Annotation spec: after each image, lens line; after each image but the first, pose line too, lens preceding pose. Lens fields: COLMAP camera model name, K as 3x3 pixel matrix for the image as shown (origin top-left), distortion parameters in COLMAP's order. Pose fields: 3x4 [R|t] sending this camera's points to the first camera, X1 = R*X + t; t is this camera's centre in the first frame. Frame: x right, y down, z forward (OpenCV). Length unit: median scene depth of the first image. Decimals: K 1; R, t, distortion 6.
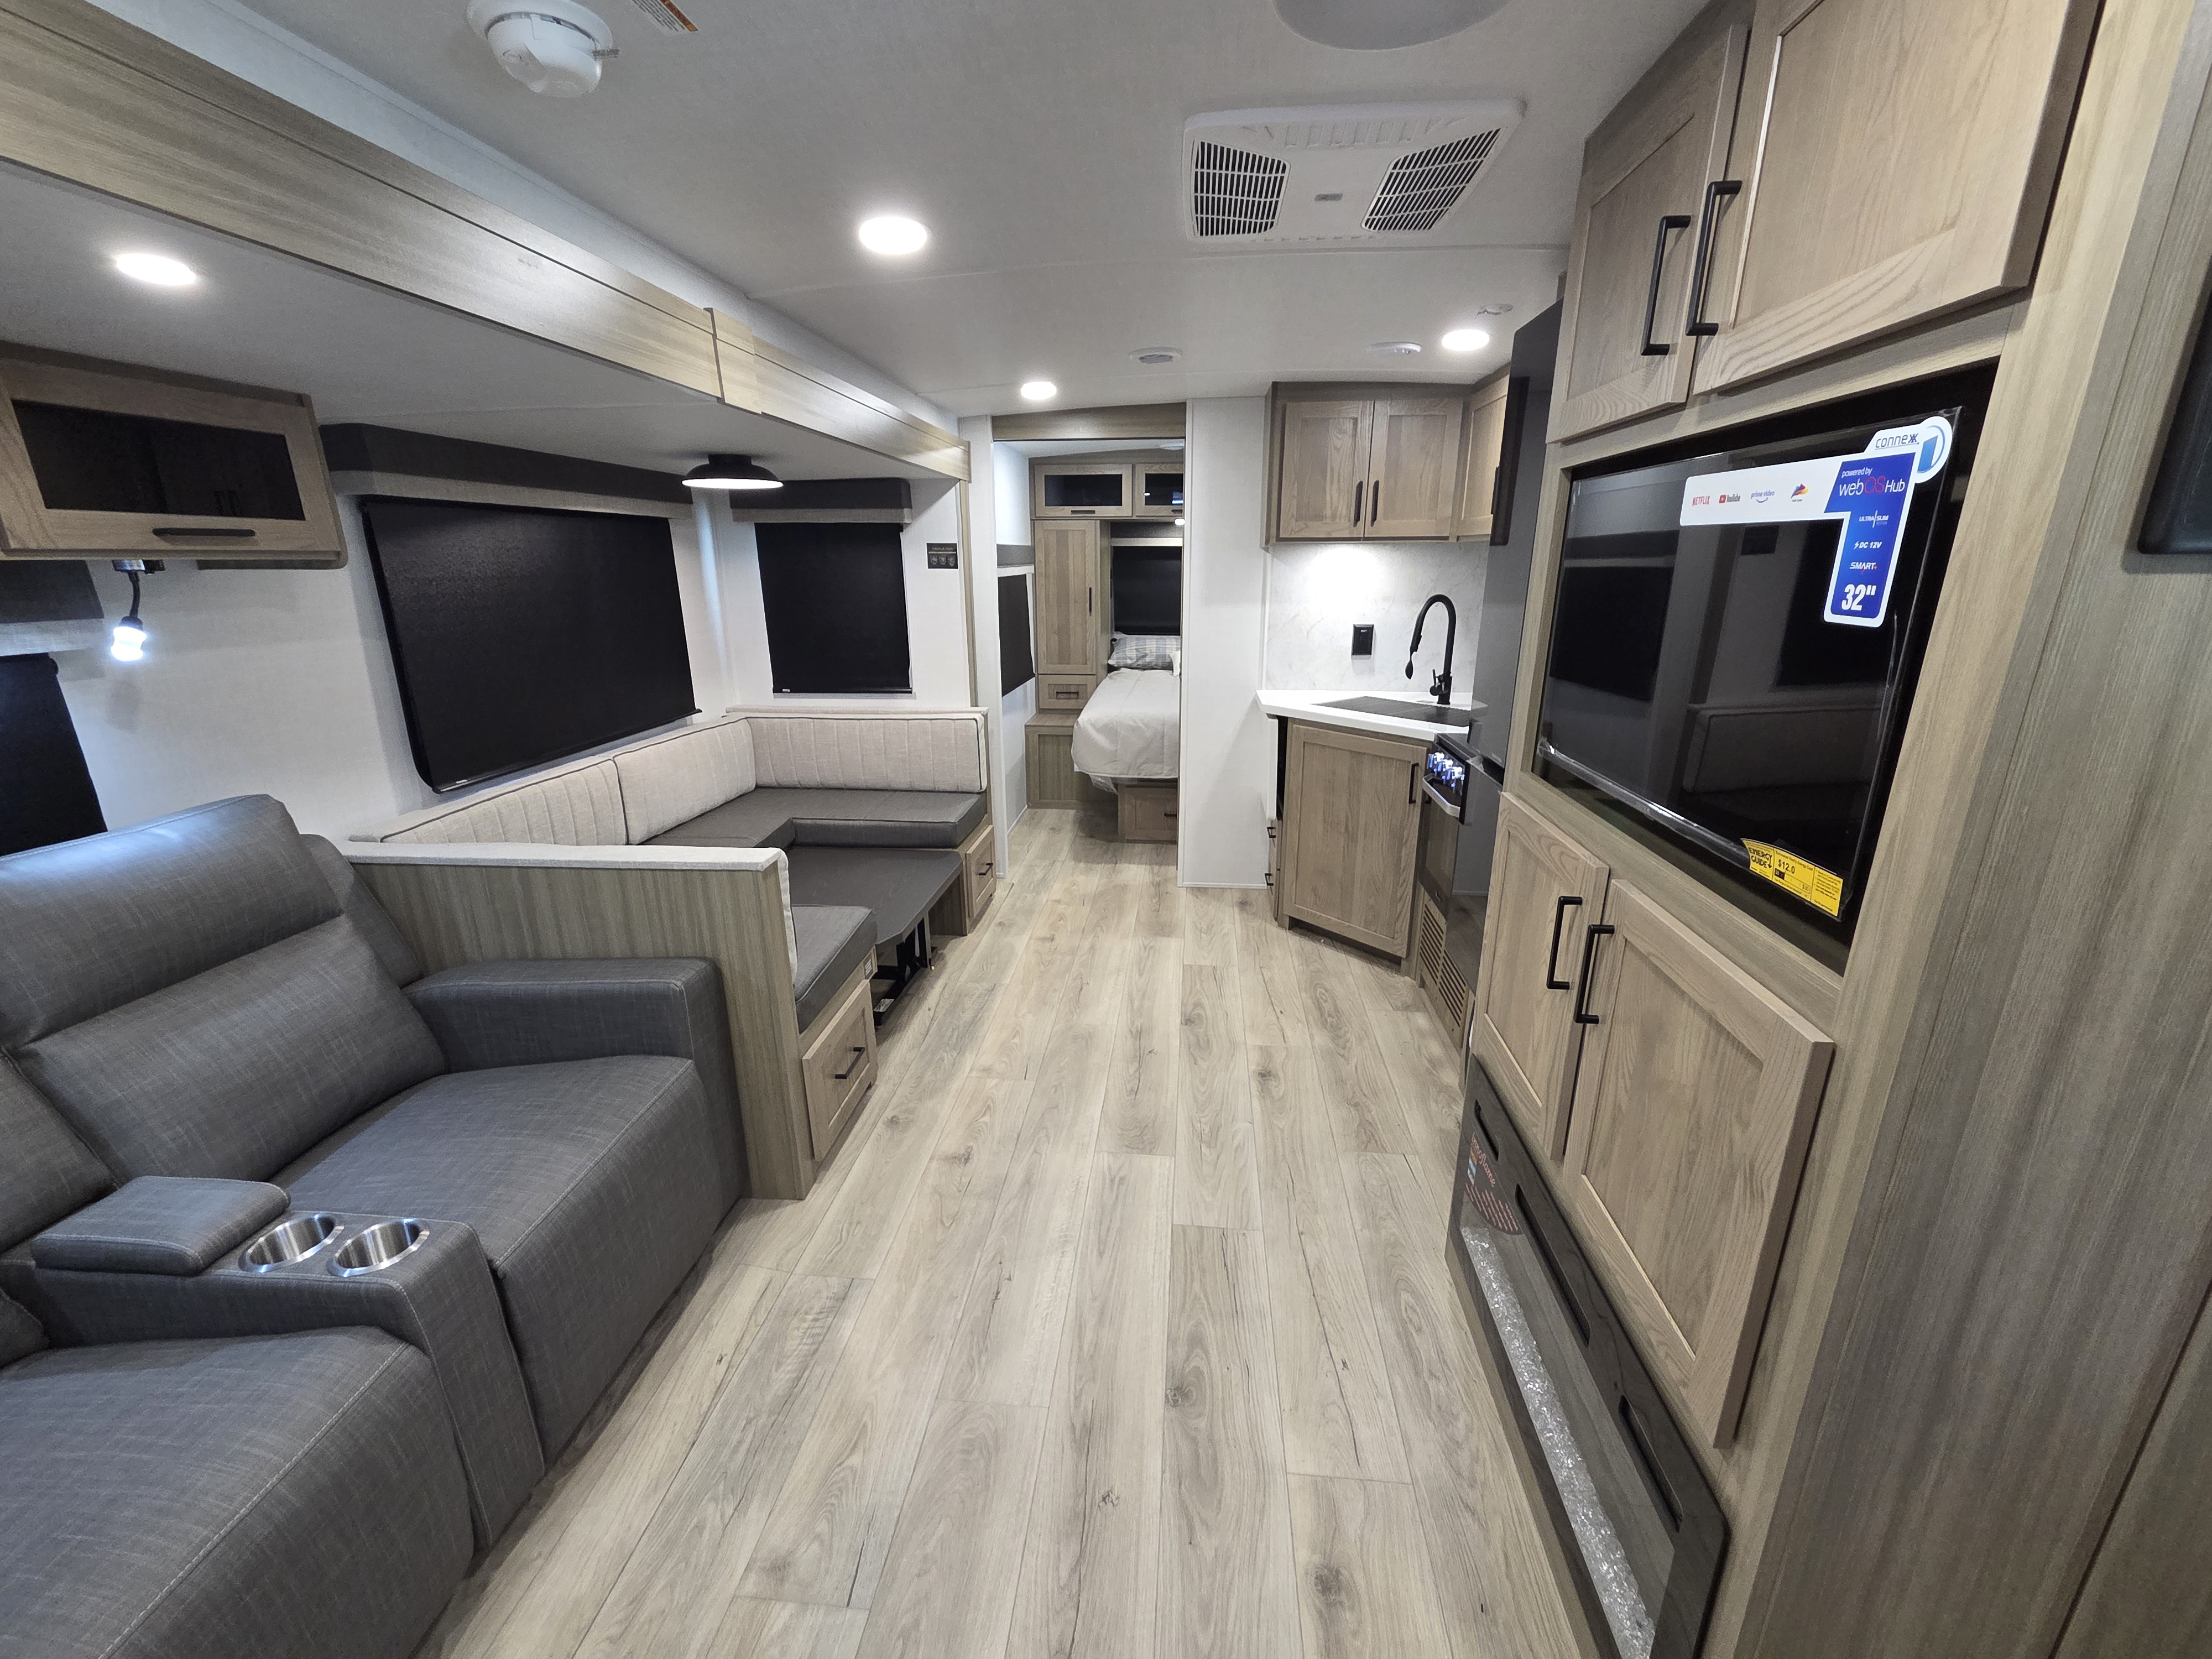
lens RADIAL K [[907.0, 0, 1109.4], [0, 907.0, 835.7], [0, 0, 1]] dist [0.001527, 0.000057]
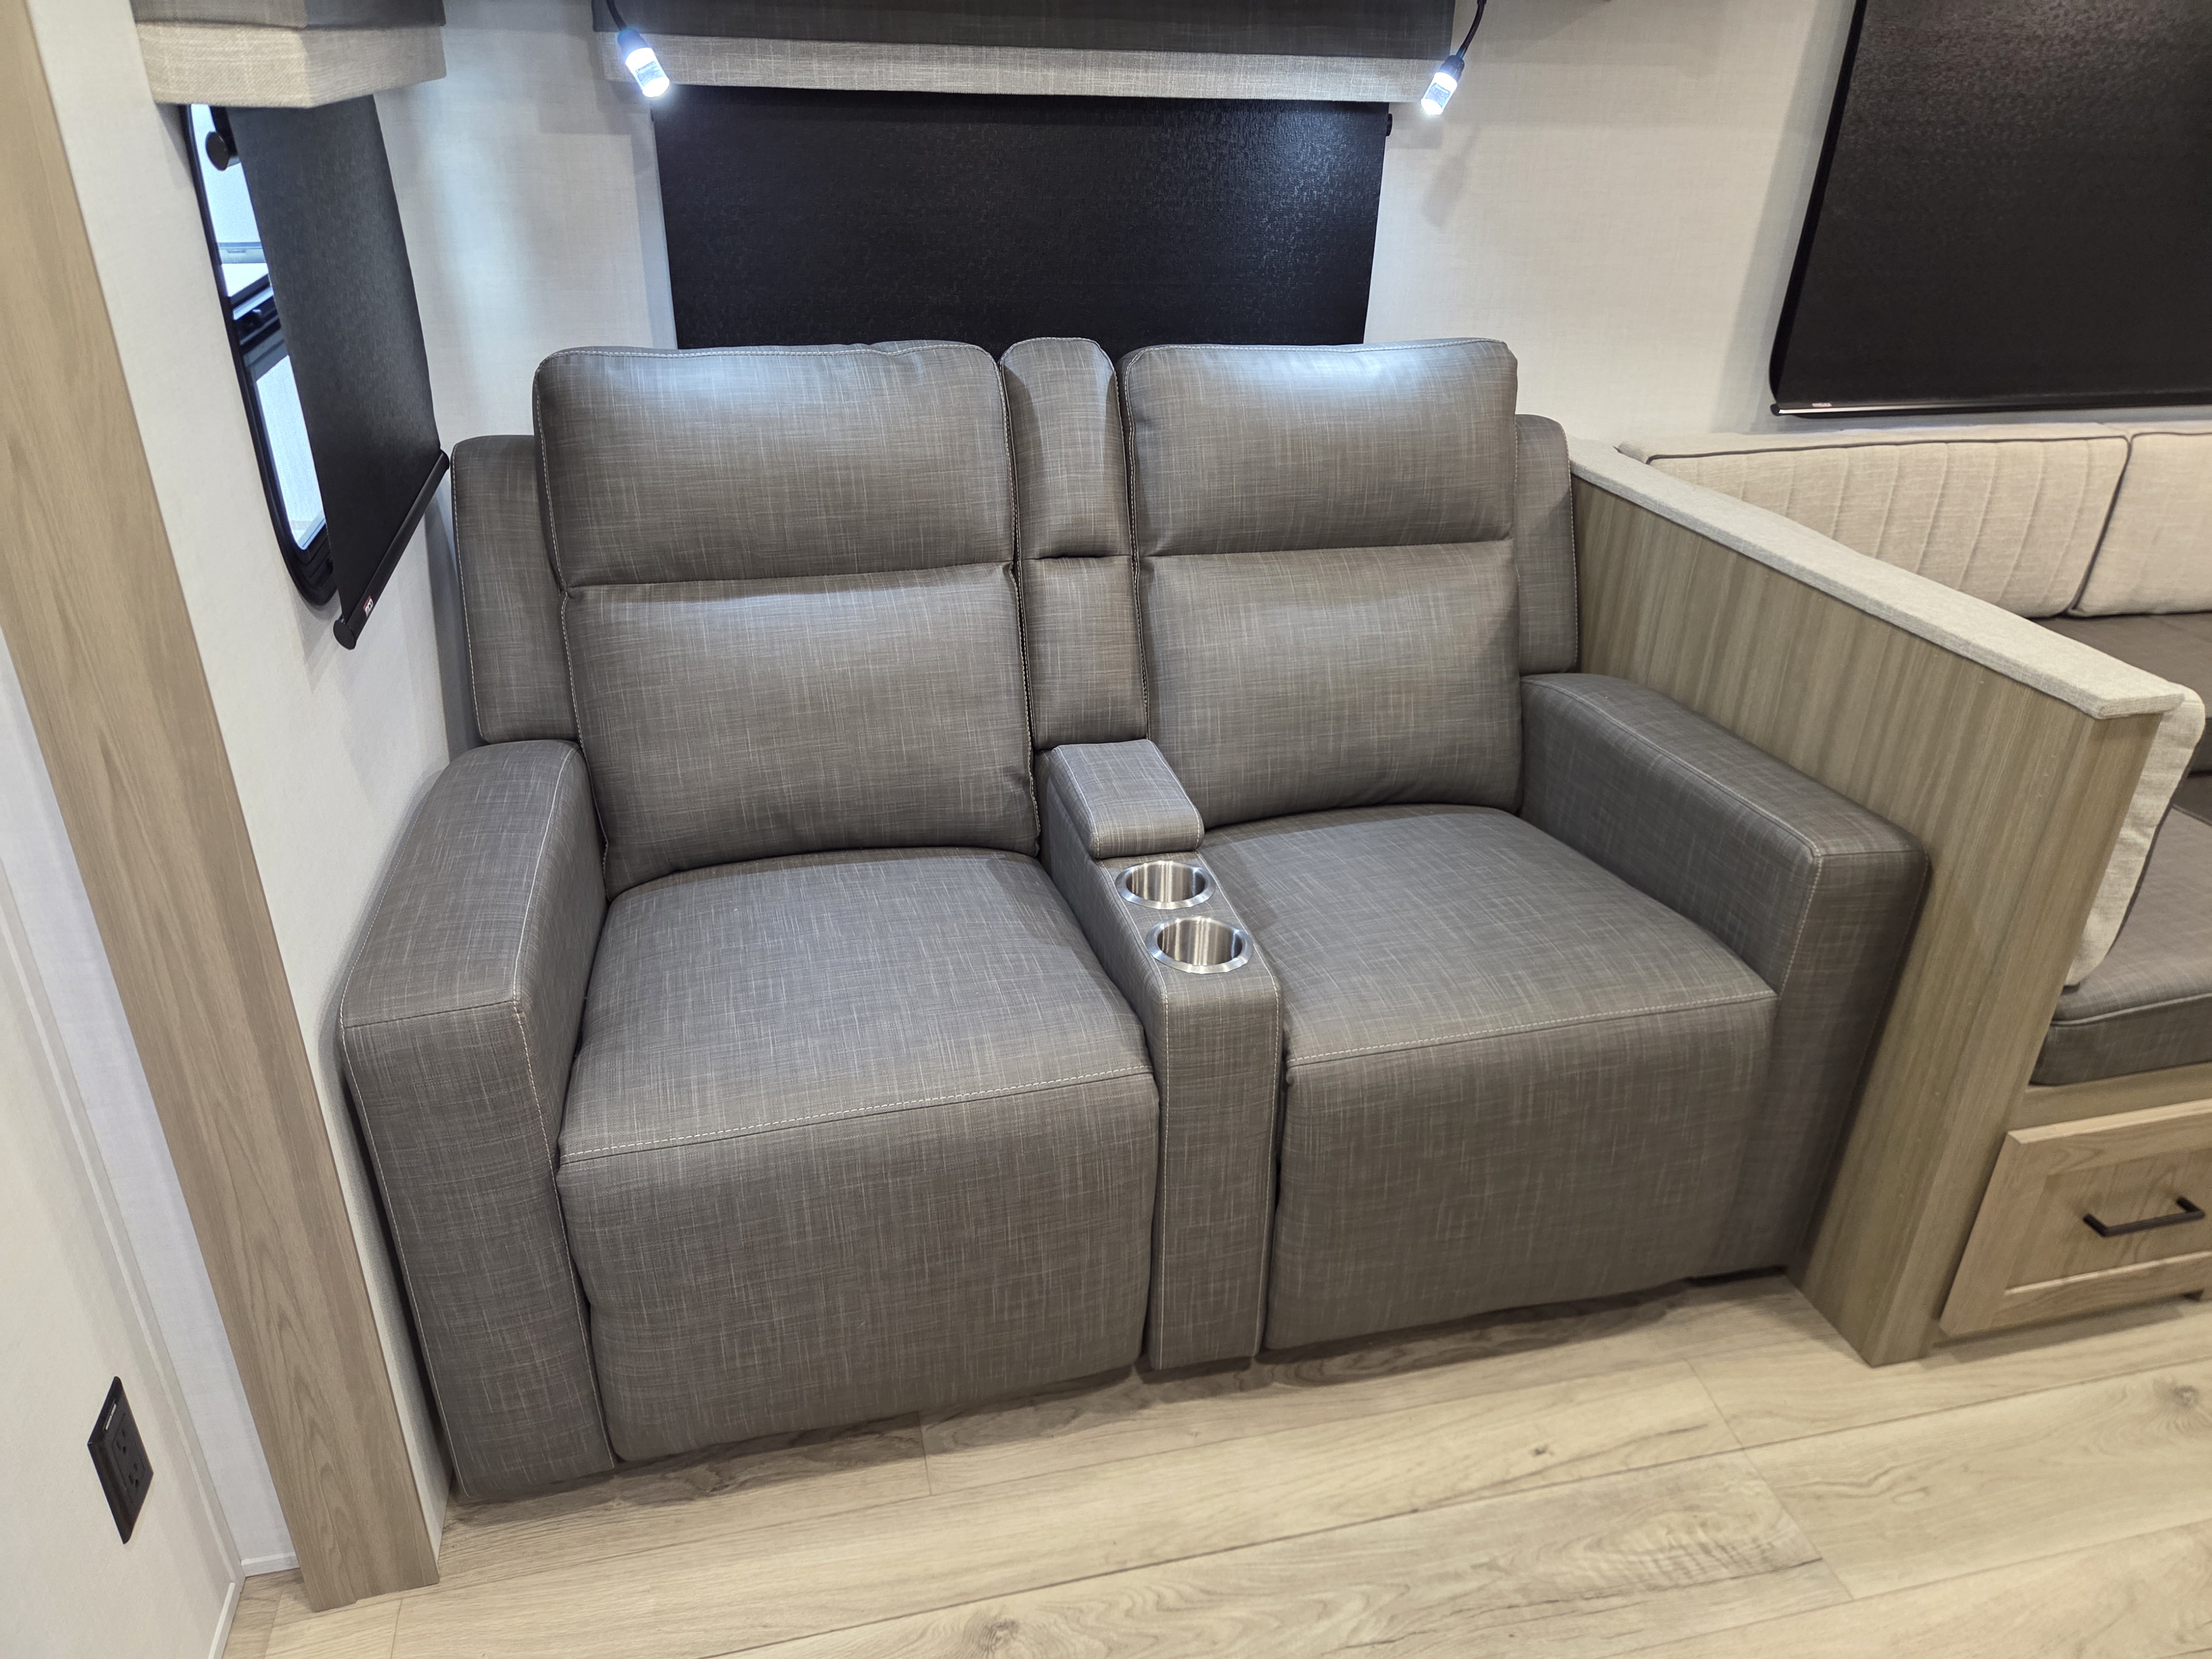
lens RADIAL K [[1479.0, 0, 1095.5], [0, 1479.0, 814.8], [0, 0, 1]] dist [0.062977, -0.055327]
pose [[0.319414, 0.440214, -0.839158, 0.093712], [-0.302379, 0.886602, 0.350006, -0.027825], [0.898077, 0.141947, 0.416304, 0.264189]]
